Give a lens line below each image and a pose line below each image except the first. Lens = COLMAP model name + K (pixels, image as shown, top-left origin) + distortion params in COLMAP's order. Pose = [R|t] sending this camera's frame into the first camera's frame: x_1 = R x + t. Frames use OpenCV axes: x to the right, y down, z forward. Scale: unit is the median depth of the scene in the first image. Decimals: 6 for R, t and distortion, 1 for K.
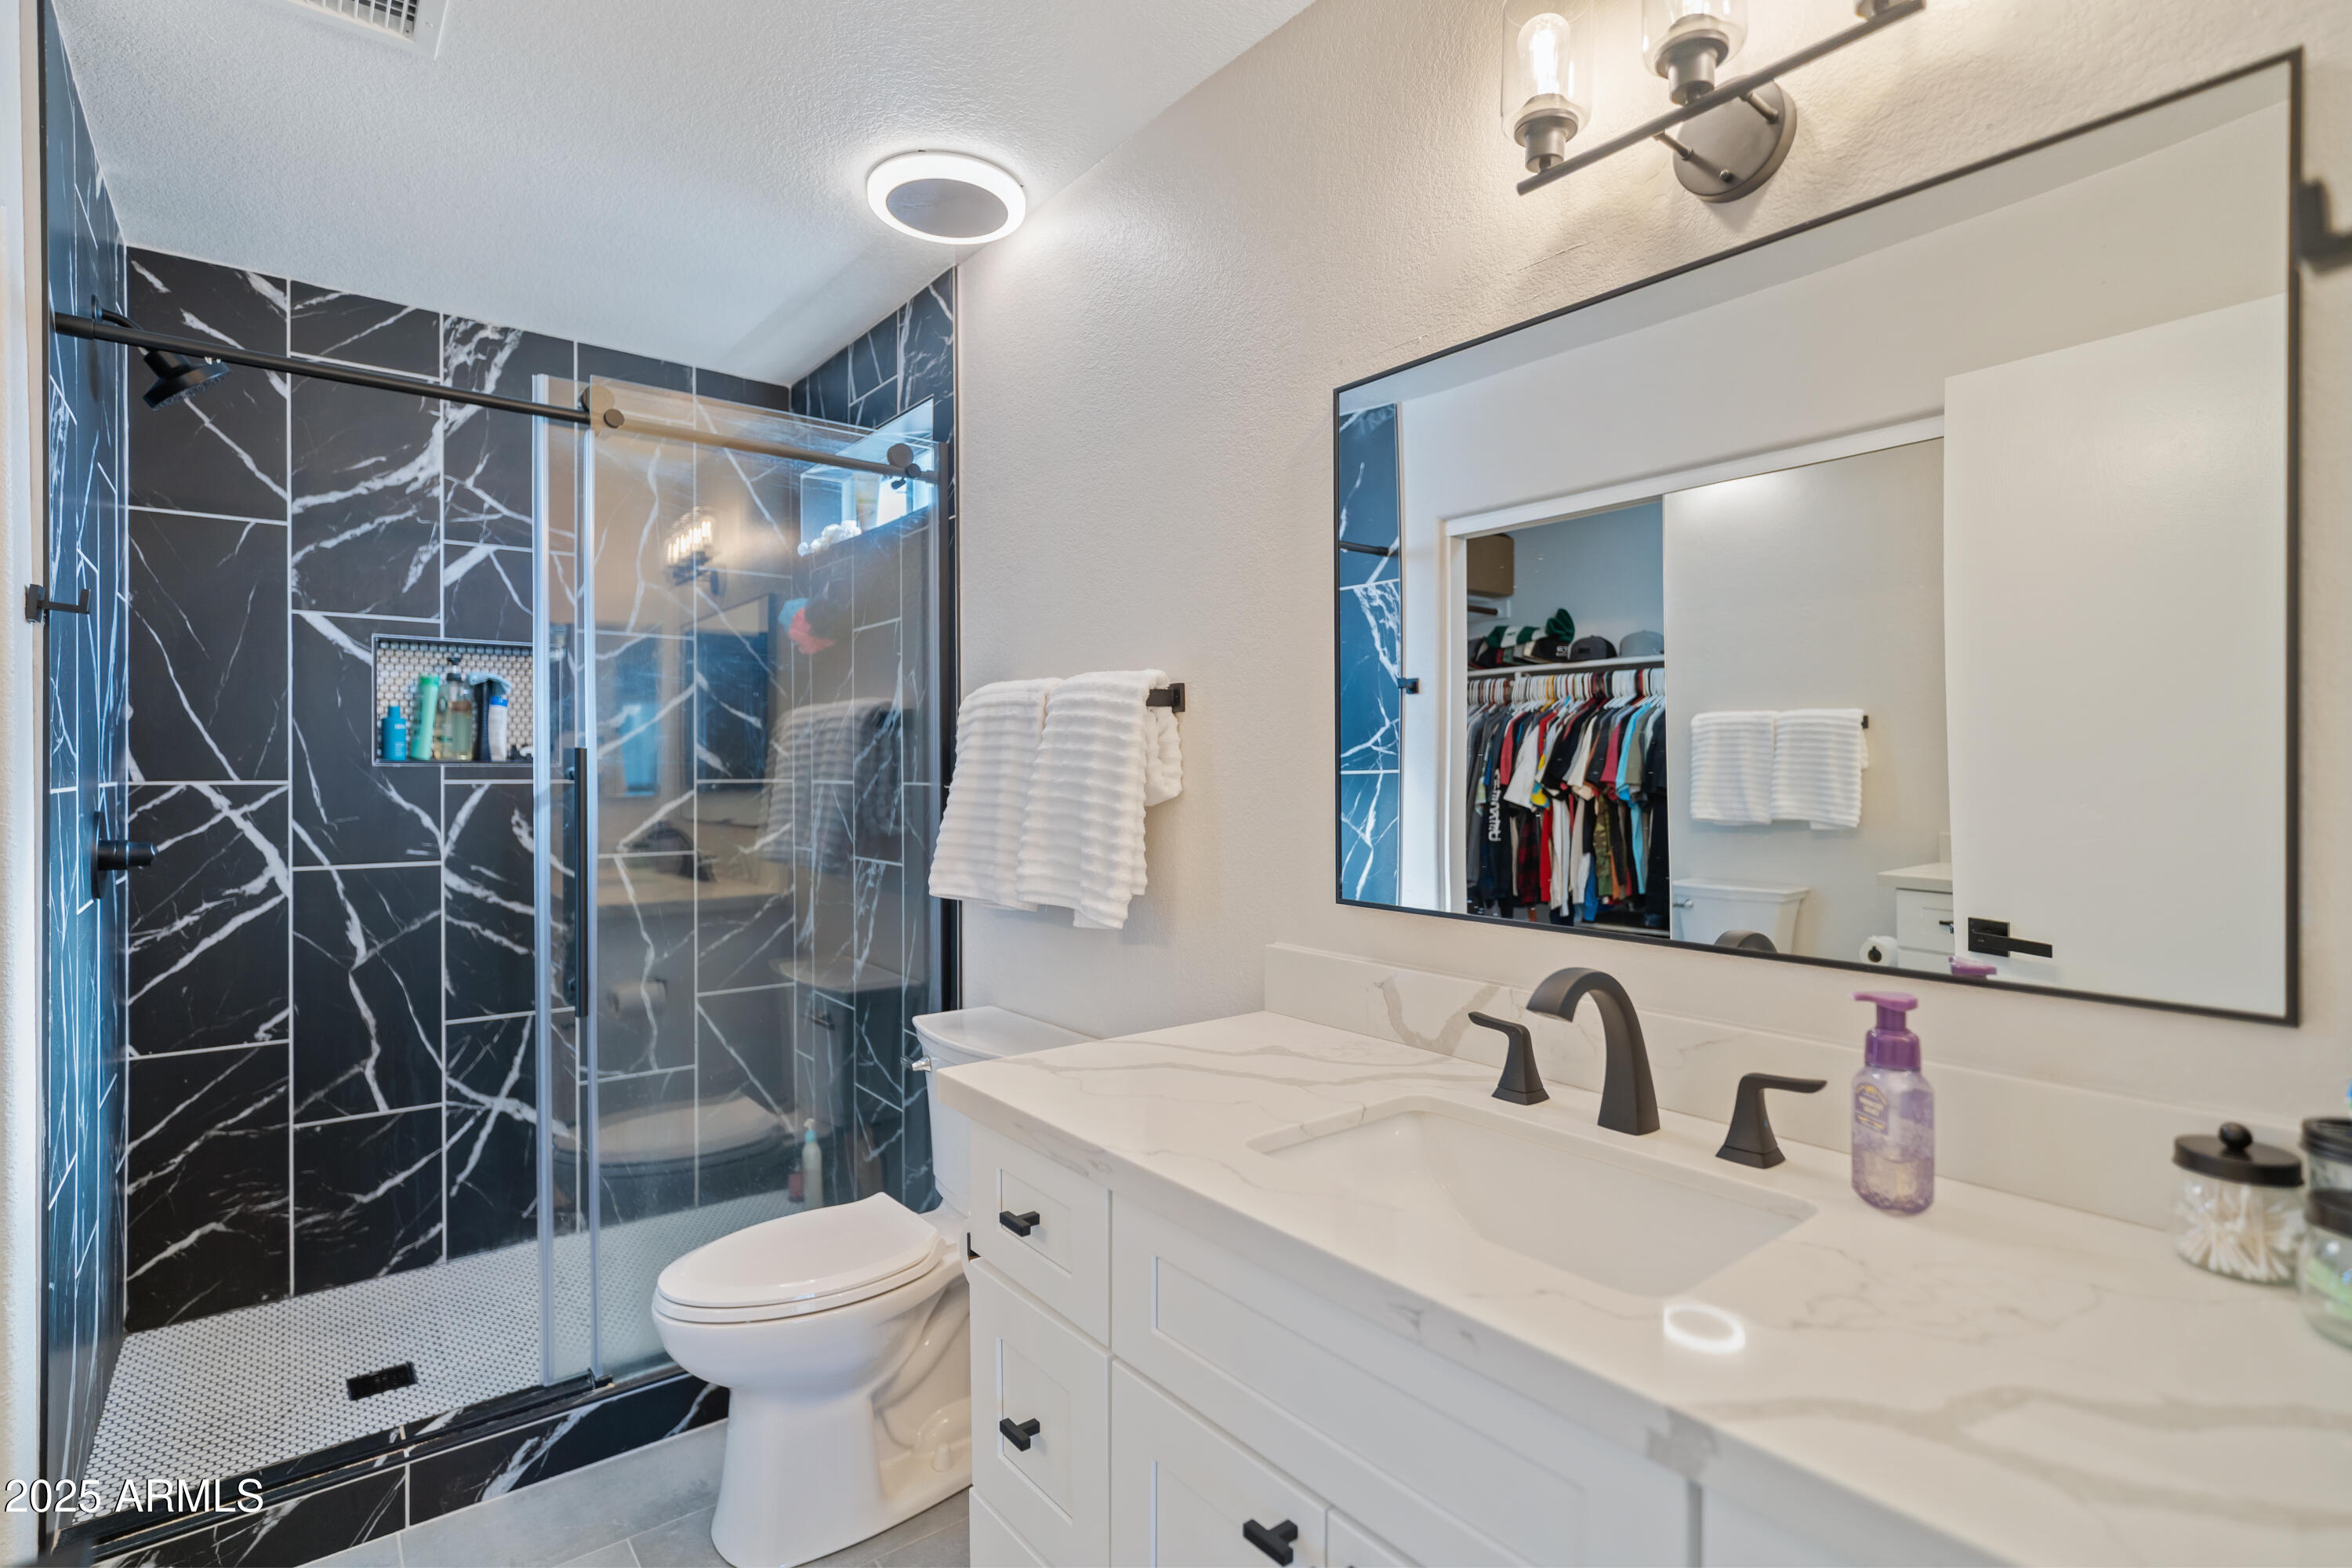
lens RADIAL K [[1116.5, 0, 1156.3], [0, 1116.5, 760.0], [0, 0, 1]] dist [-0.002462, -0.000658]
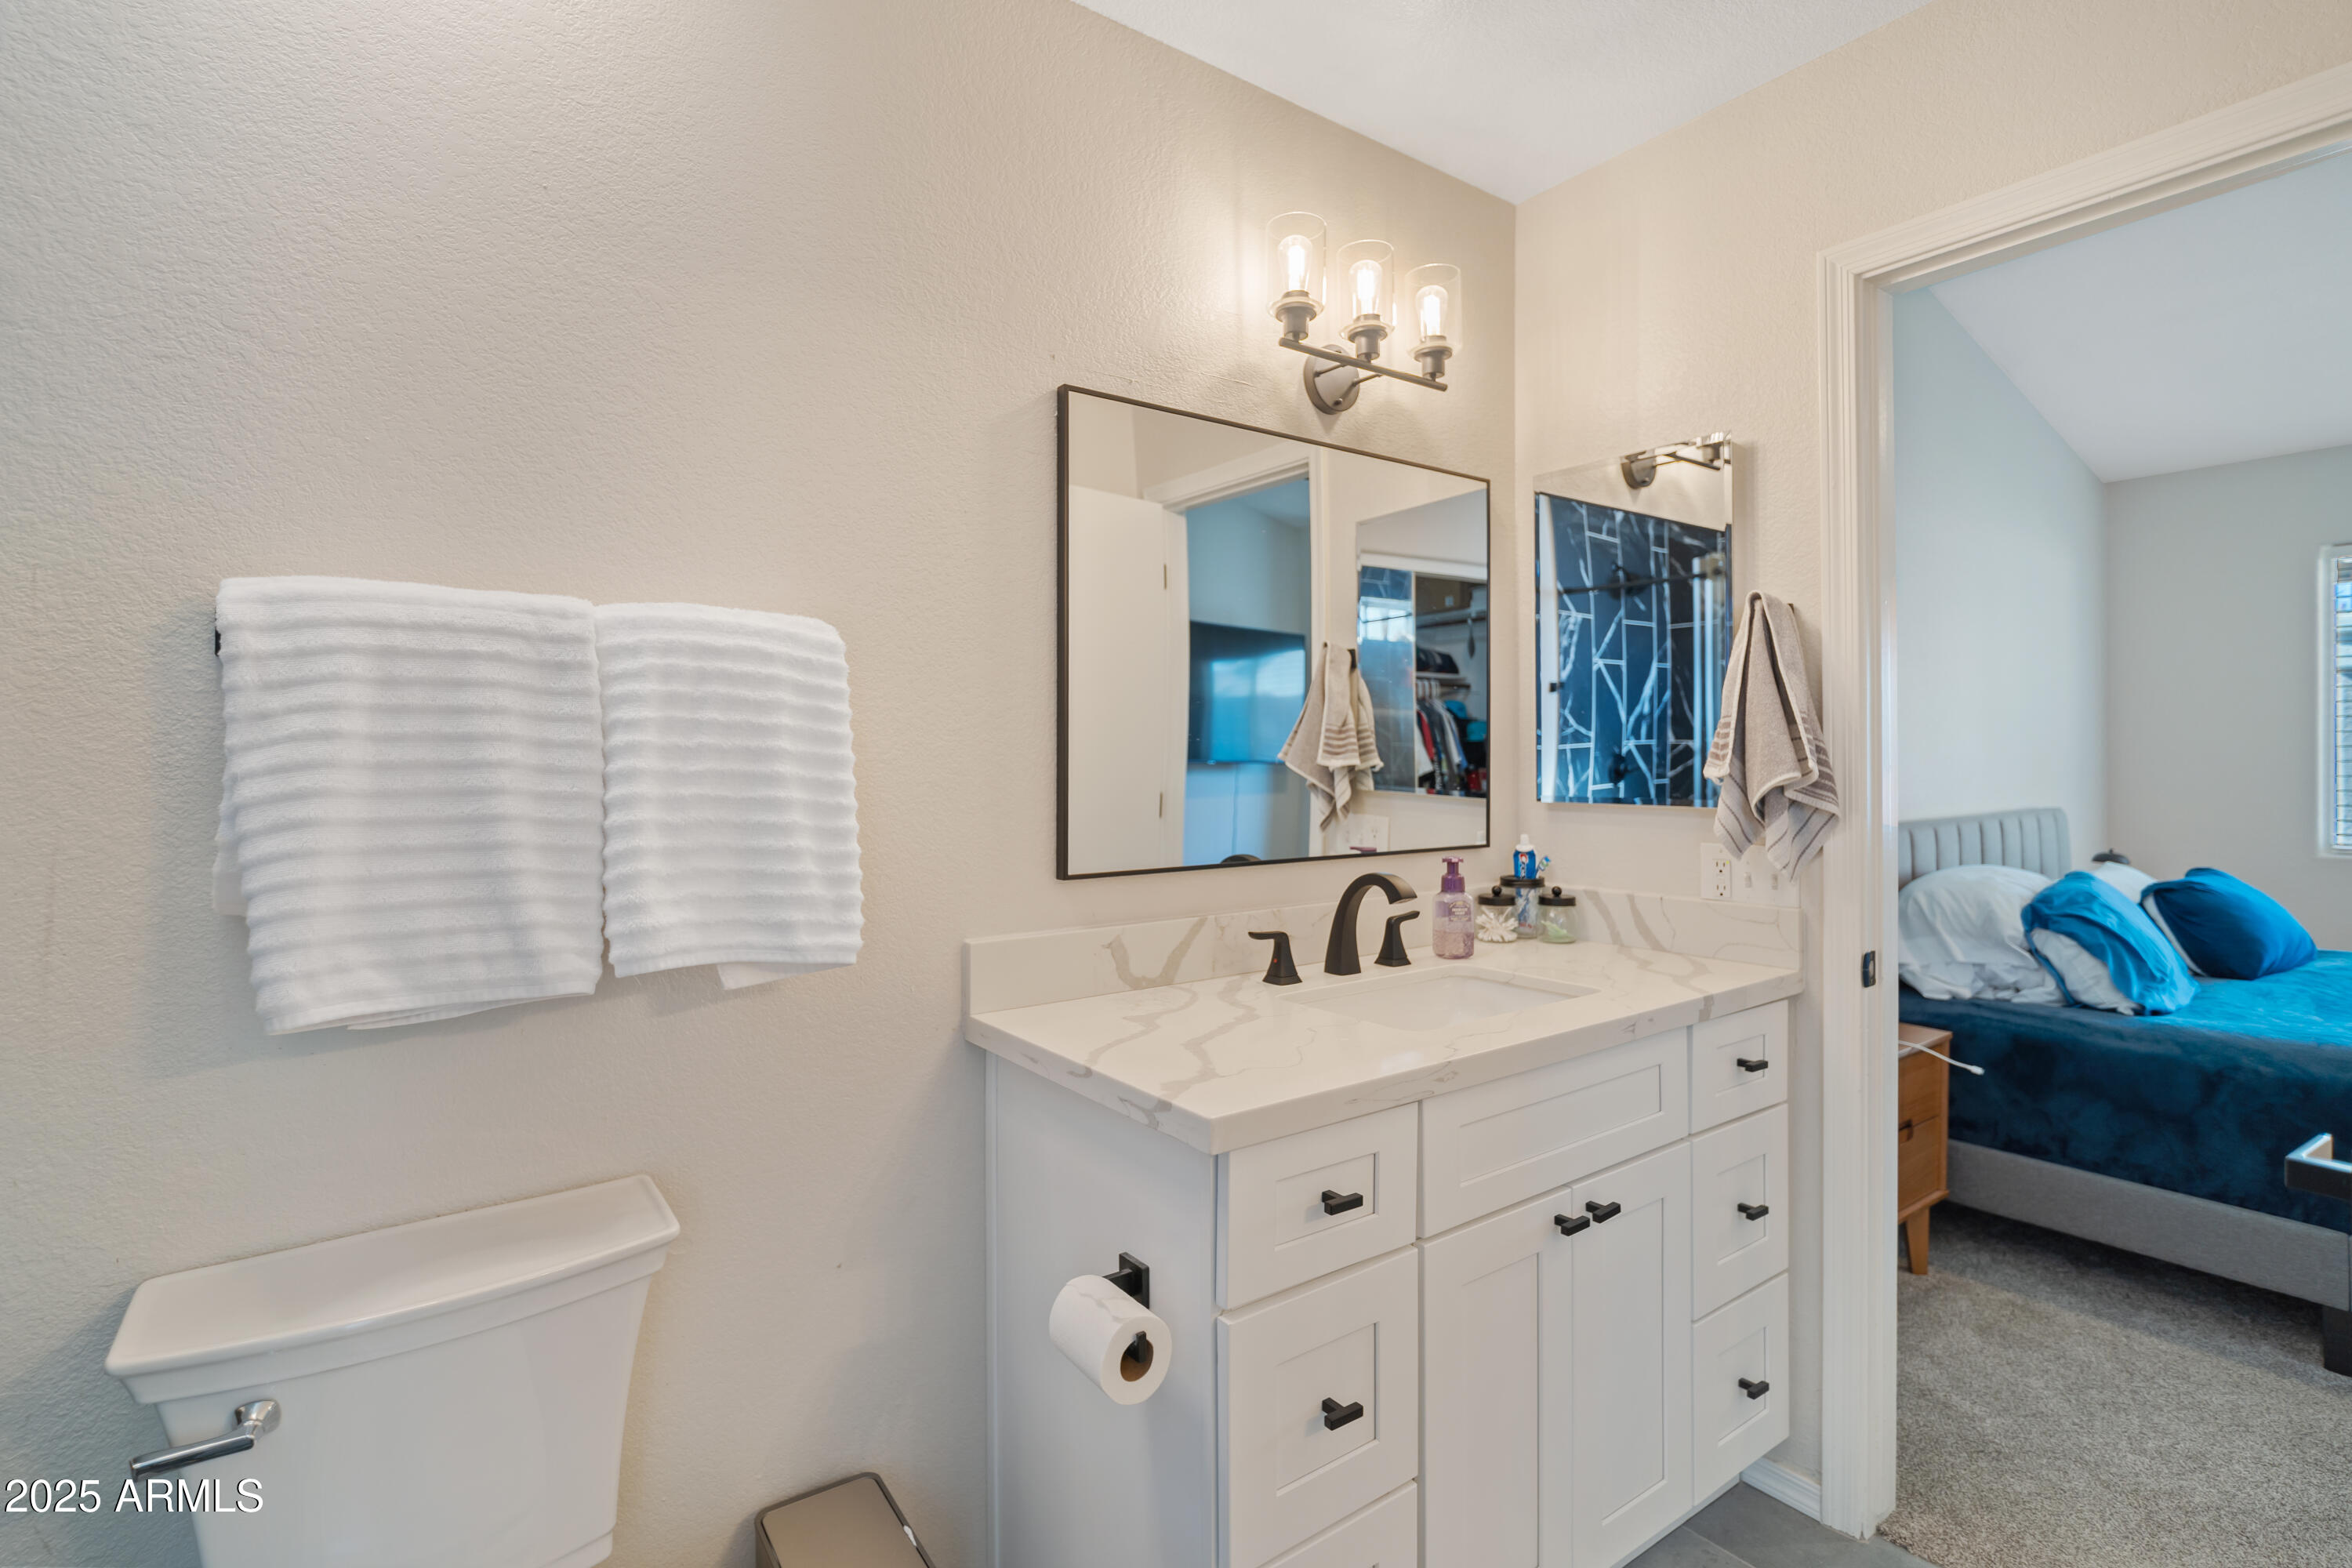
lens RADIAL K [[1116.5, 0, 1156.3], [0, 1116.5, 760.0], [0, 0, 1]] dist [-0.002462, -0.000658]
pose [[0.044254, -0.001696, 0.999019, -0.930757], [-0.001778, 0.999997, 0.001776, 0.015246], [-0.999019, -0.001855, 0.044251, 0.928245]]
